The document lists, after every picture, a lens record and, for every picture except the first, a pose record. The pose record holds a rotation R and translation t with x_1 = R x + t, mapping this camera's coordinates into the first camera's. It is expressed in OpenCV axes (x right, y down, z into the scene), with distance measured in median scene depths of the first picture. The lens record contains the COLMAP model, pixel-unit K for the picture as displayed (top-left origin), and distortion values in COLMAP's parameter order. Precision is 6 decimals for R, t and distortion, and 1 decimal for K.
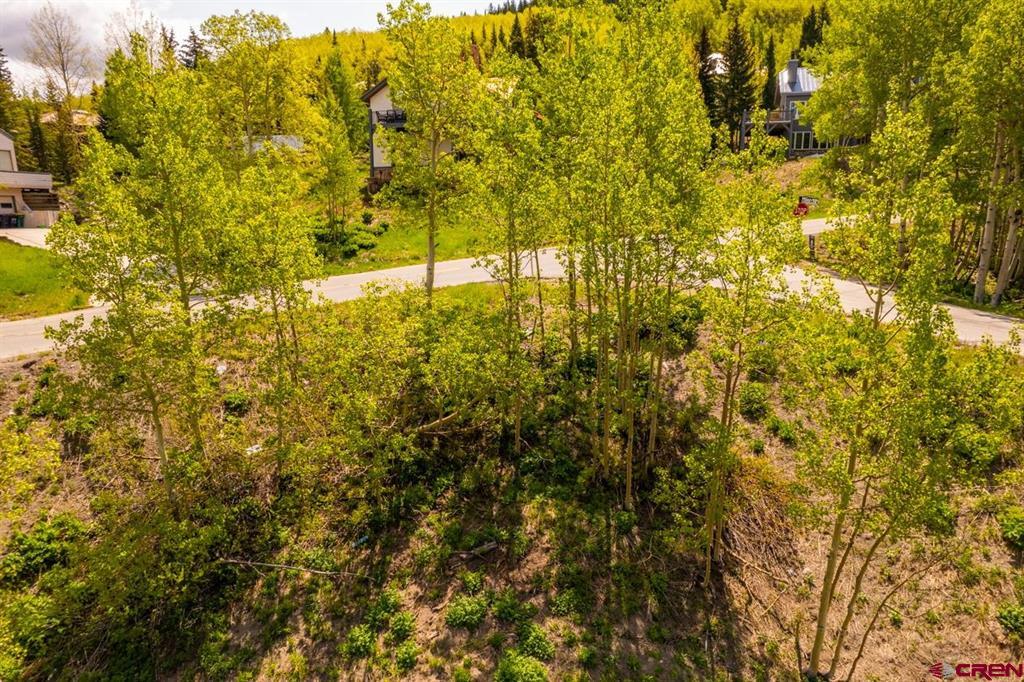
lens RADIAL K [[655.2, 0, 515.3], [0, 655.2, 343.8], [0, 0, 1]] dist [-0.076450, 0.070345]
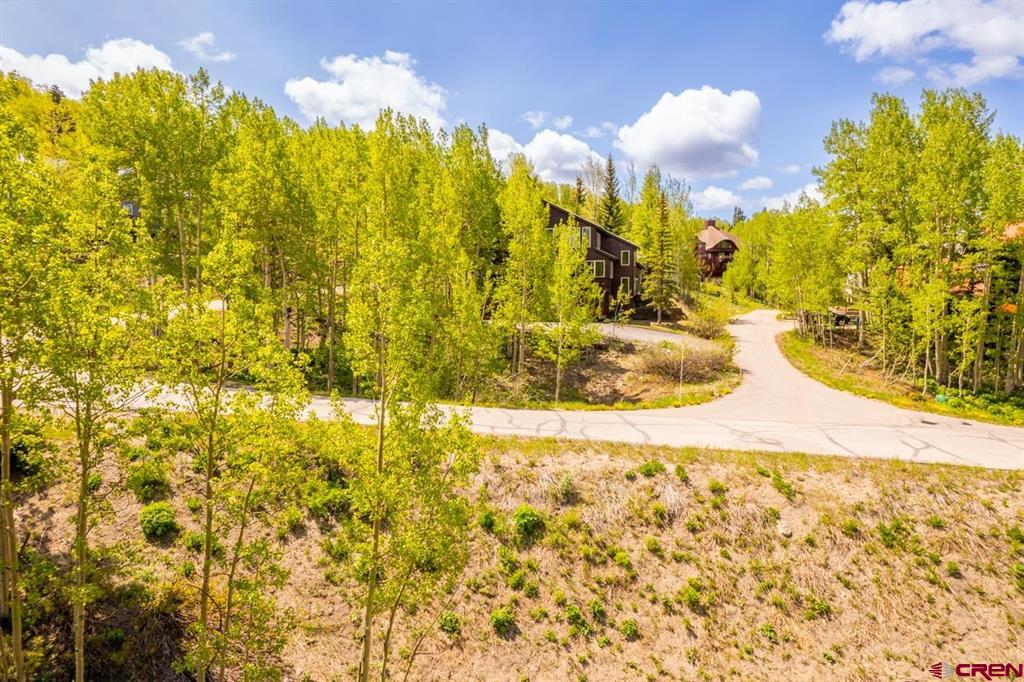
lens RADIAL K [[655.2, 0, 507.6], [0, 655.2, 350.7], [0, 0, 1]] dist [-0.076450, 0.070345]
pose [[0.442662, -0.061896, 0.894550, -0.236695], [0.184768, 0.982502, -0.023450, -0.043553], [-0.877446, 0.175664, 0.446353, 0.179304]]
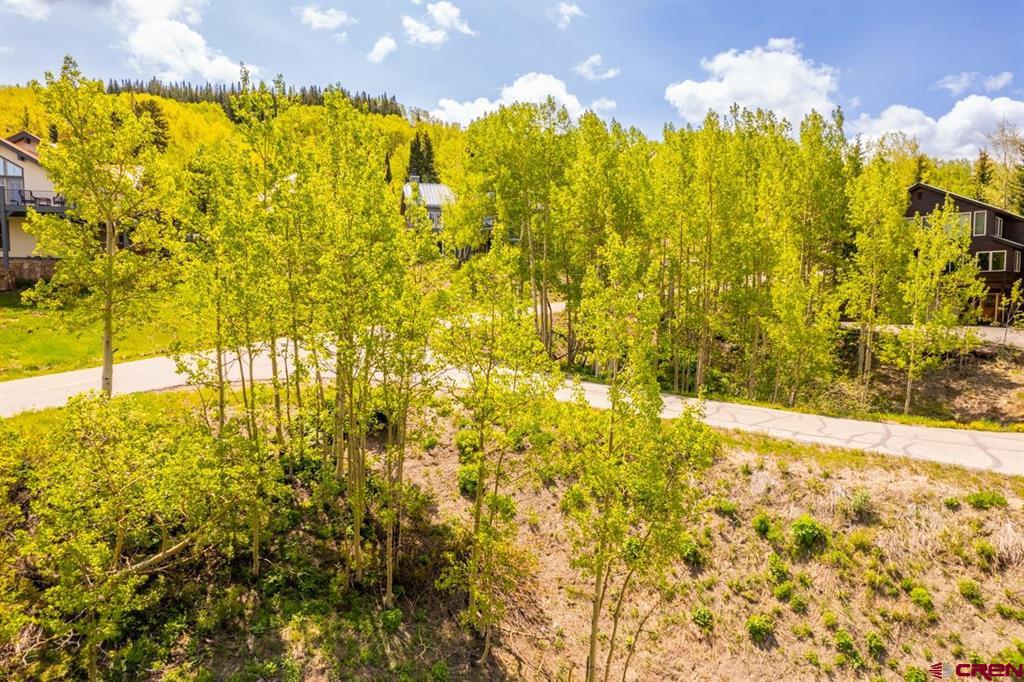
lens RADIAL K [[655.2, 0, 512.8], [0, 655.2, 347.0], [0, 0, 1]] dist [-0.076450, 0.070345]
pose [[0.845324, -0.032833, 0.533244, -0.178200], [0.109308, 0.987625, -0.112470, -0.004596], [-0.522952, 0.153361, 0.838452, 0.021509]]
